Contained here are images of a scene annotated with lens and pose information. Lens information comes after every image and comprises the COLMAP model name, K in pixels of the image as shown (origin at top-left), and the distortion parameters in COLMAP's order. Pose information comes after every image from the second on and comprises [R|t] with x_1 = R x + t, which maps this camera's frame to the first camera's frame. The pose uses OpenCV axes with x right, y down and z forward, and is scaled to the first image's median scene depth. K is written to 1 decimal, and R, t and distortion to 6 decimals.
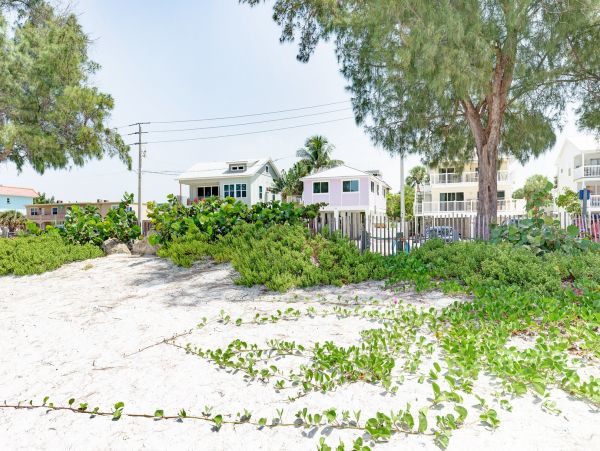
lens RADIAL K [[384.2, 0, 295.8], [0, 384.2, 224.9], [0, 0, 1]] dist [0.005474, 0.000053]
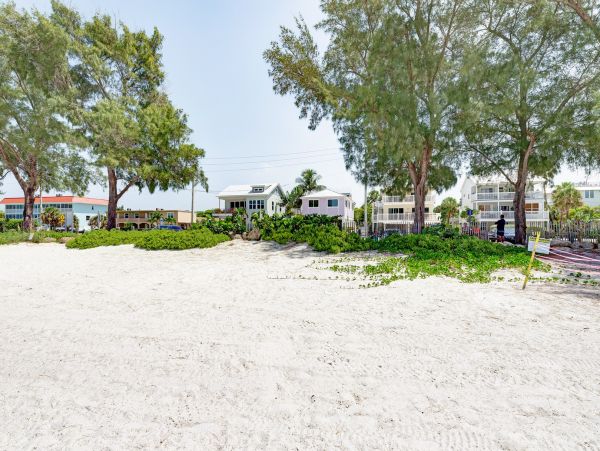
lens RADIAL K [[268.1, 0, 294.9], [0, 268.1, 226.6], [0, 0, 1]] dist [-0.001884, -0.000177]
pose [[0.999322, 0.014112, 0.034014, -0.064124], [-0.013958, 0.999891, -0.004762, 0.003713], [-0.034077, 0.004284, 0.999410, -0.119508]]
